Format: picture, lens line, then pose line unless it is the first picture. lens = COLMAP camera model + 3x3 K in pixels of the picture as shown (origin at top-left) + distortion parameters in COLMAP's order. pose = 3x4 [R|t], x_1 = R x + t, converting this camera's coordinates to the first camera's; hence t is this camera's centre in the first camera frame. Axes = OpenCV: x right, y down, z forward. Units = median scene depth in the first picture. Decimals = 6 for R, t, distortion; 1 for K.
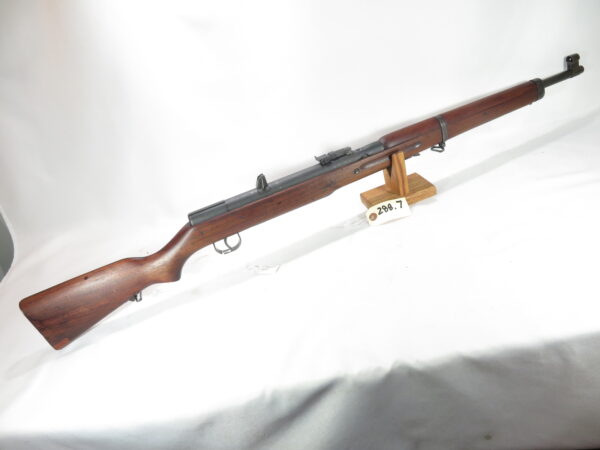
lens RADIAL K [[433.2, 0, 300.0], [0, 433.2, 225.0], [0, 0, 1]] dist [-0.003911, 0.001224]
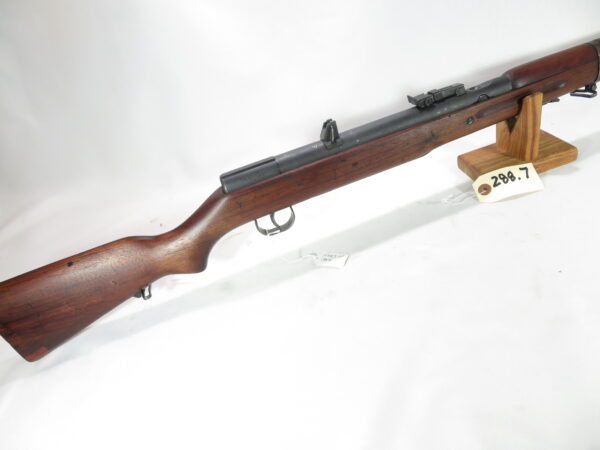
lens RADIAL K [[433.2, 0, 300.0], [0, 433.2, 225.0], [0, 0, 1]] dist [-0.003911, 0.001224]
pose [[0.998638, 0.040980, -0.032300, -0.104960], [-0.038370, 0.996242, 0.077652, -0.005223], [0.035361, -0.076306, 0.996457, 0.313698]]
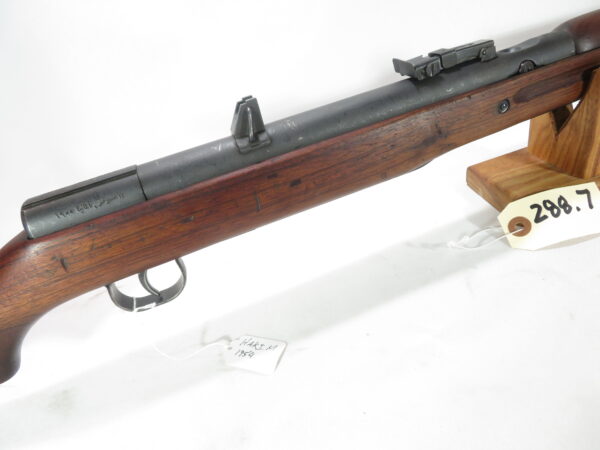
lens RADIAL K [[433.2, 0, 300.0], [0, 433.2, 225.0], [0, 0, 1]] dist [-0.003911, 0.001224]
pose [[0.998294, 0.049671, 0.030677, -0.051718], [-0.051773, 0.996060, 0.072005, -0.040785], [-0.026979, -0.073470, 0.996932, 0.630718]]
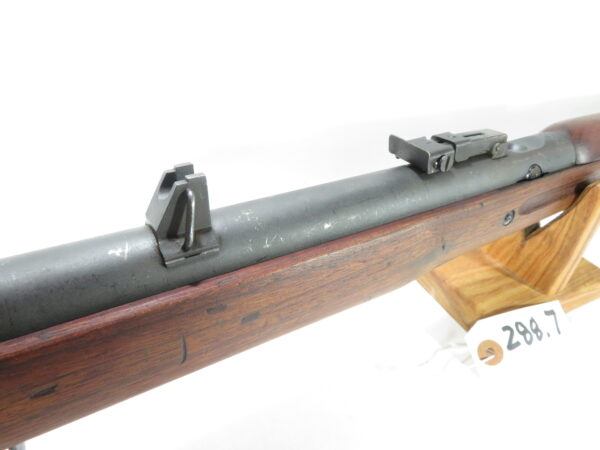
lens RADIAL K [[433.2, 0, 300.0], [0, 433.2, 225.0], [0, 0, 1]] dist [-0.003911, 0.001224]
pose [[0.928736, 0.156471, 0.336105, -0.101689], [-0.168162, 0.985743, 0.005765, -0.098275], [-0.330411, -0.061874, 0.941807, 0.774870]]
